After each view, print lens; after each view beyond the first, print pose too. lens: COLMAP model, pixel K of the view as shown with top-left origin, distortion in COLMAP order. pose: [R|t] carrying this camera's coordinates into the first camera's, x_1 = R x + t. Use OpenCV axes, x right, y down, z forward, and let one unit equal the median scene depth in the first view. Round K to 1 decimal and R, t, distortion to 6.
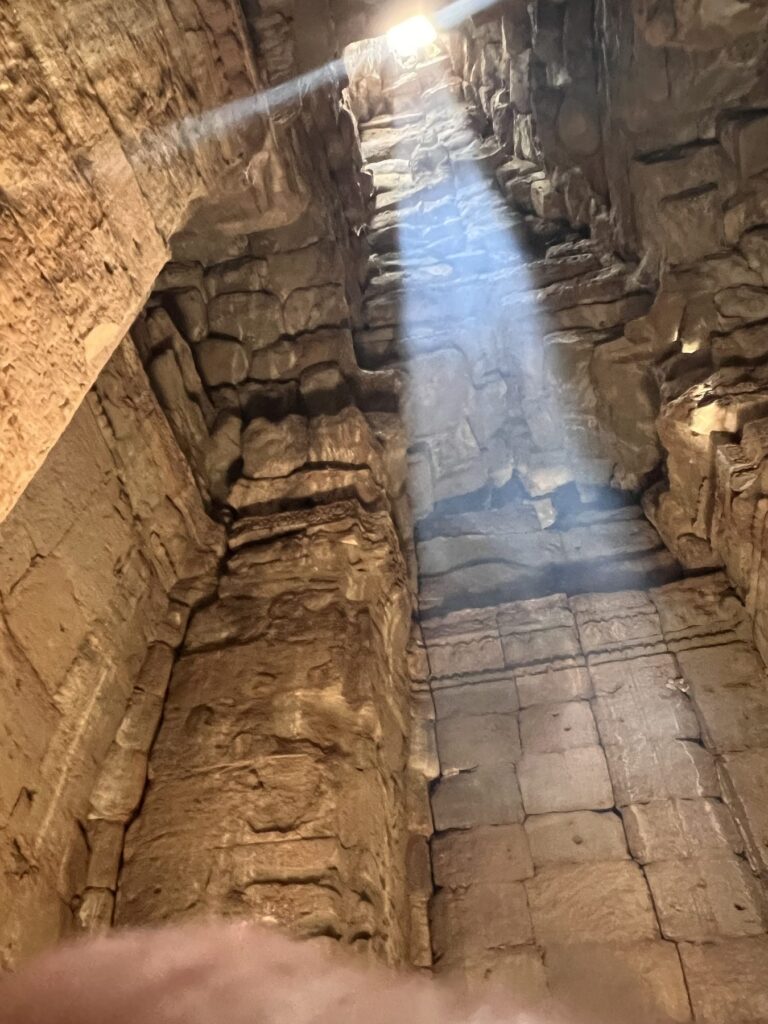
lens RADIAL K [[774.3, 0, 337.5], [0, 774.3, 486.9], [0, 0, 1]] dist [-0.001833, 0.000726]
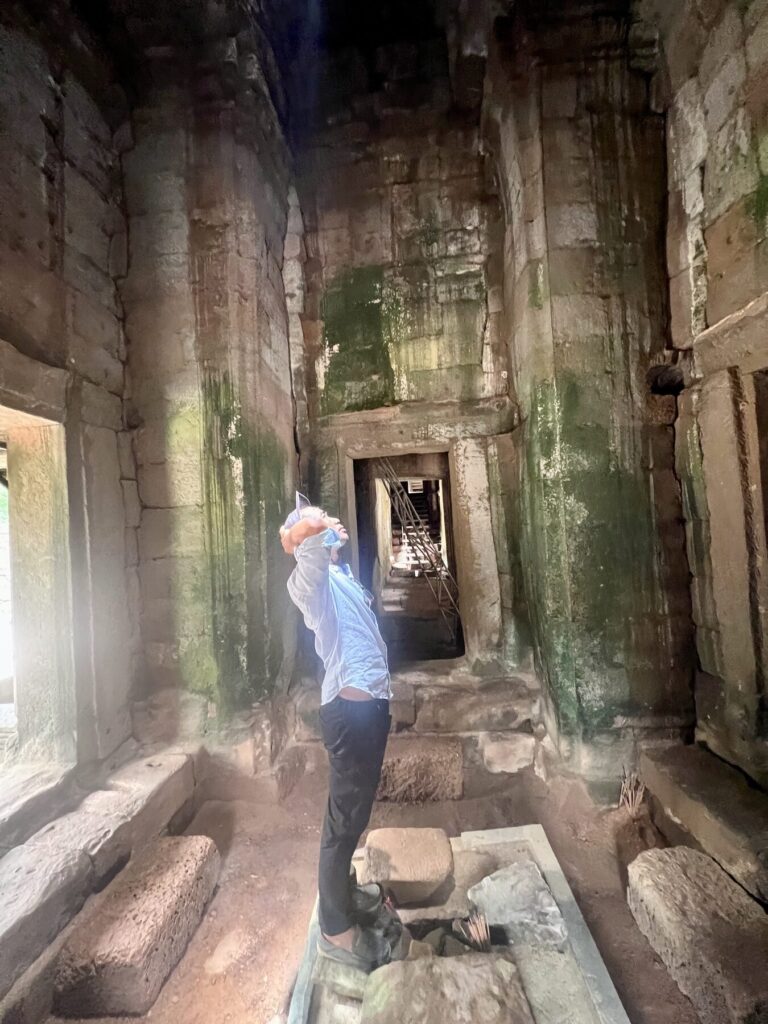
lens RADIAL K [[408.0, 0, 383.8], [0, 408.0, 511.1], [0, 0, 1]] dist [-0.003454, 0.000906]
pose [[-0.161746, 0.010777, 0.986774, -0.294535], [-0.762477, 0.633428, -0.131899, 0.411285], [-0.626472, -0.773727, -0.094237, 0.247307]]
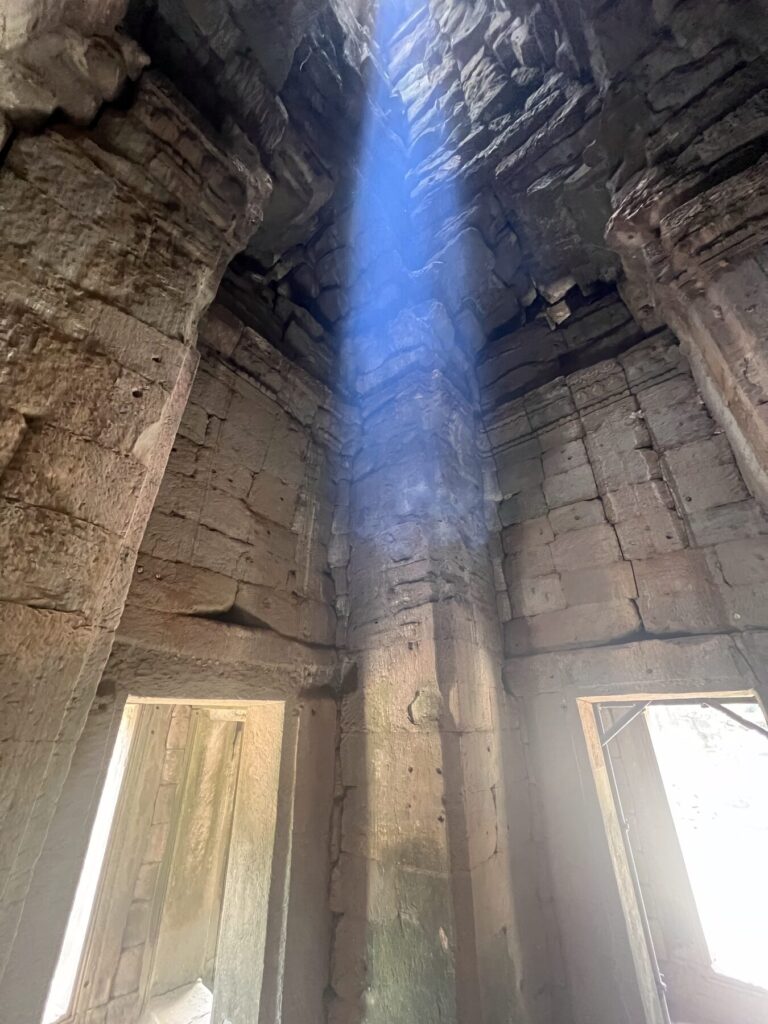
lens RADIAL K [[408.0, 0, 383.8], [0, 408.0, 511.1], [0, 0, 1]] dist [-0.003454, 0.000906]
pose [[0.908477, -0.231653, -0.347859, 0.229667], [0.357977, 0.860864, 0.361616, -0.077943], [0.215690, -0.453045, 0.865002, 0.057897]]
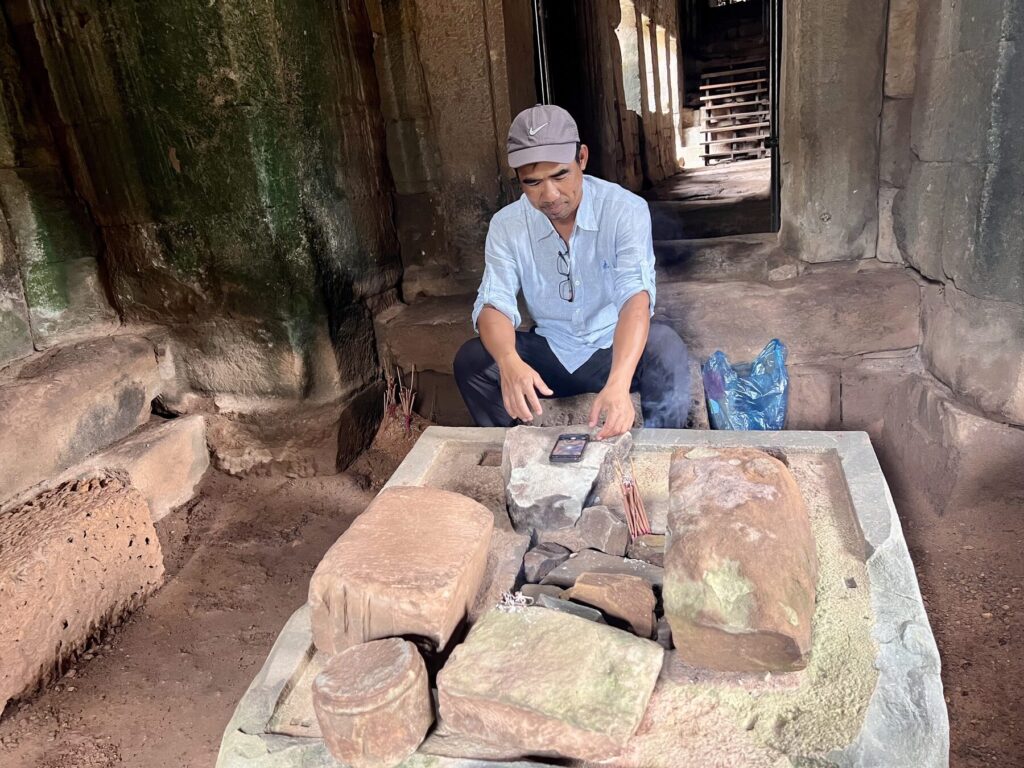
lens RADIAL K [[774.3, 0, 512.0], [0, 774.3, 384.0], [0, 0, 1]] dist [-0.001833, 0.000726]
pose [[-0.996935, 0.046398, 0.062985, 0.152307], [0.001480, 0.816170, -0.577810, 0.762790], [-0.078215, -0.575946, -0.813737, 0.199850]]
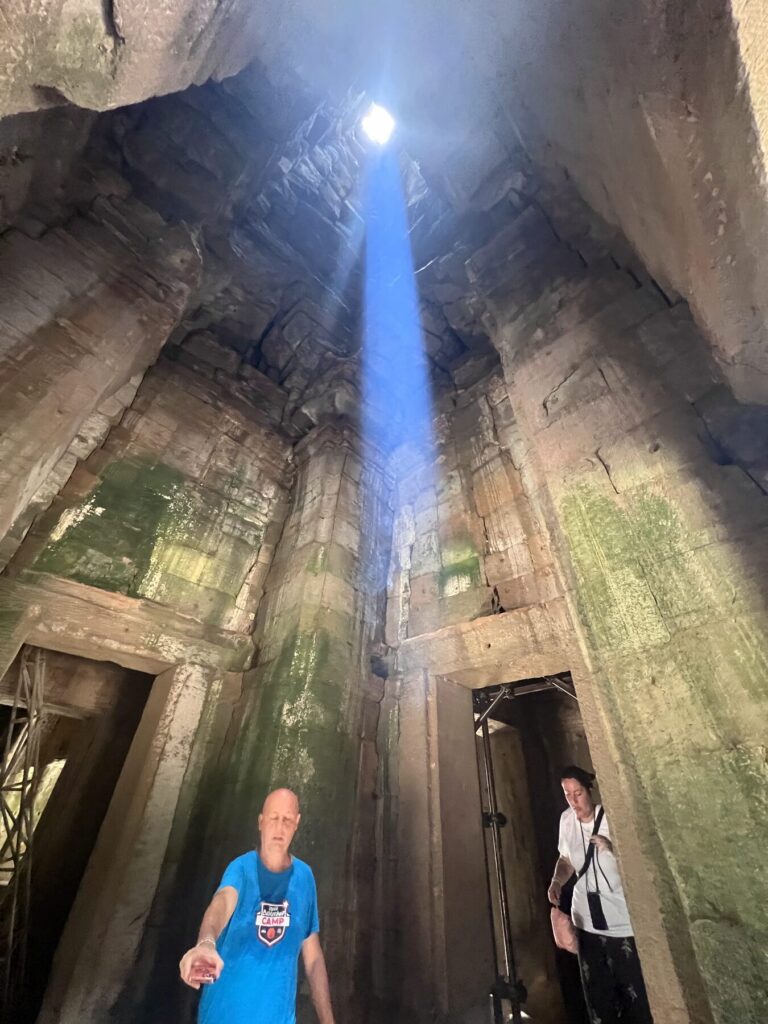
lens RADIAL K [[408.0, 0, 383.8], [0, 408.0, 511.1], [0, 0, 1]] dist [-0.003454, 0.000906]
pose [[-0.854151, 0.277685, 0.439680, -0.191380], [-0.453025, 0.017805, -0.891320, 0.629290], [-0.255334, -0.960507, 0.110590, 0.284809]]
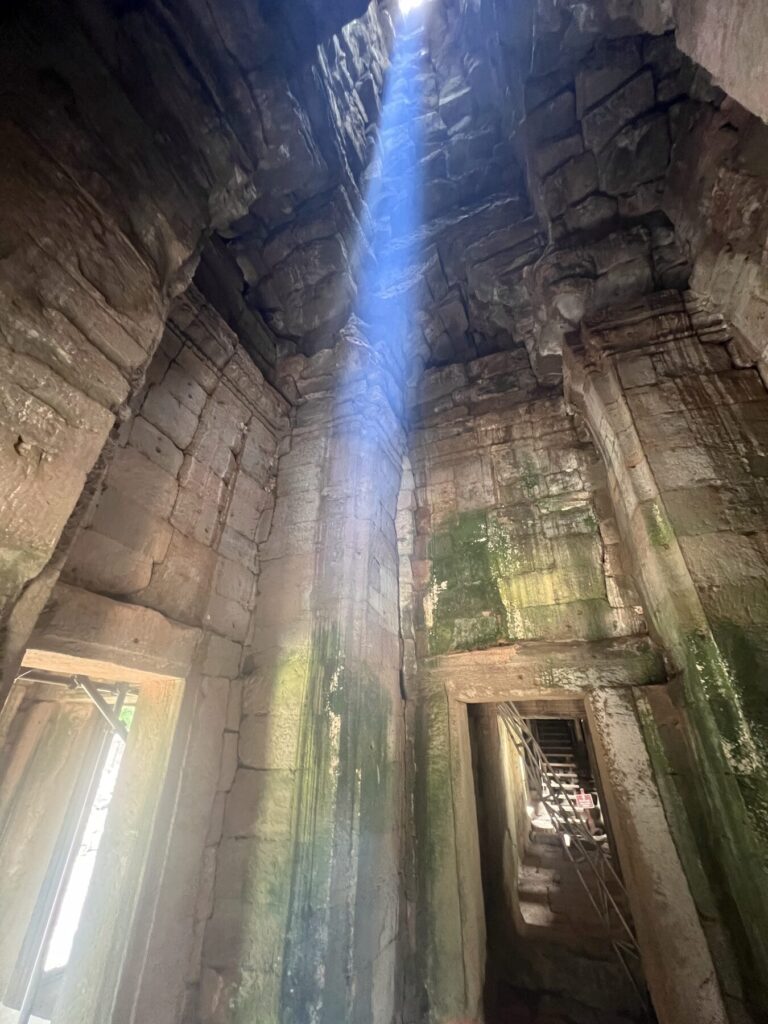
lens RADIAL K [[408.0, 0, 383.8], [0, 408.0, 511.1], [0, 0, 1]] dist [-0.003454, 0.000906]
pose [[0.115519, 0.467377, 0.876478, -0.276043], [-0.800732, 0.565960, -0.196259, 0.323979], [-0.587778, -0.679153, 0.439623, 0.307776]]
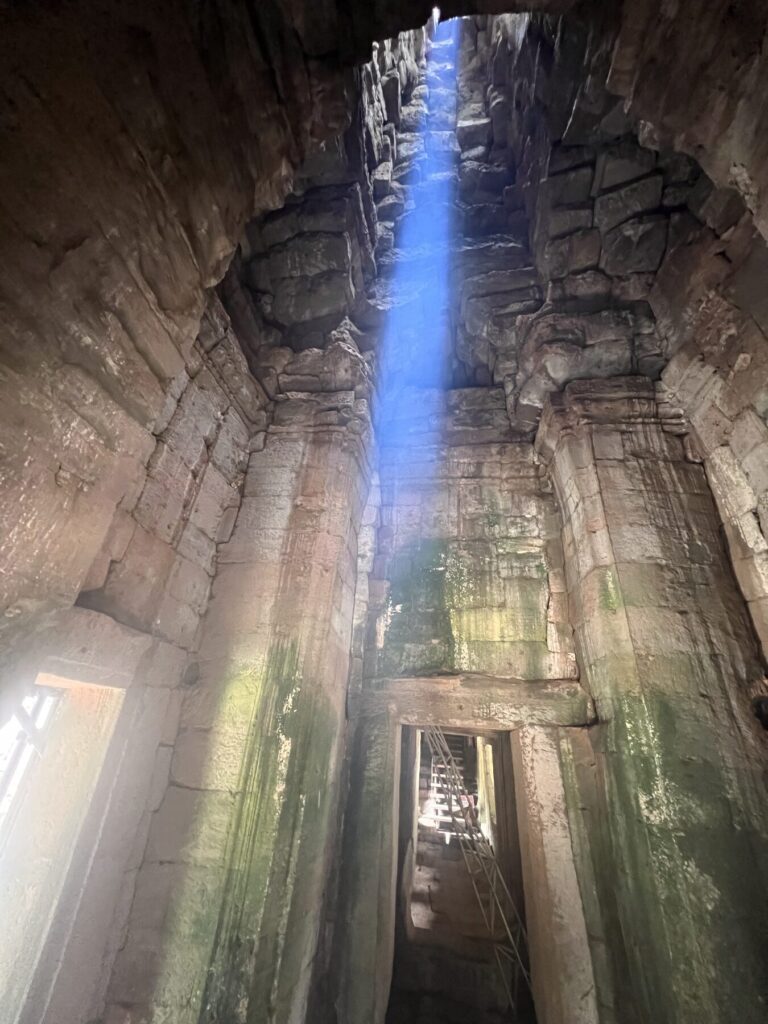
lens RADIAL K [[408.0, 0, 383.8], [0, 408.0, 511.1], [0, 0, 1]] dist [-0.003454, 0.000906]
pose [[-0.116821, 0.448067, 0.886335, -0.308210], [-0.836426, 0.436799, -0.331057, 0.378084], [-0.535486, -0.780027, 0.323747, 0.423004]]
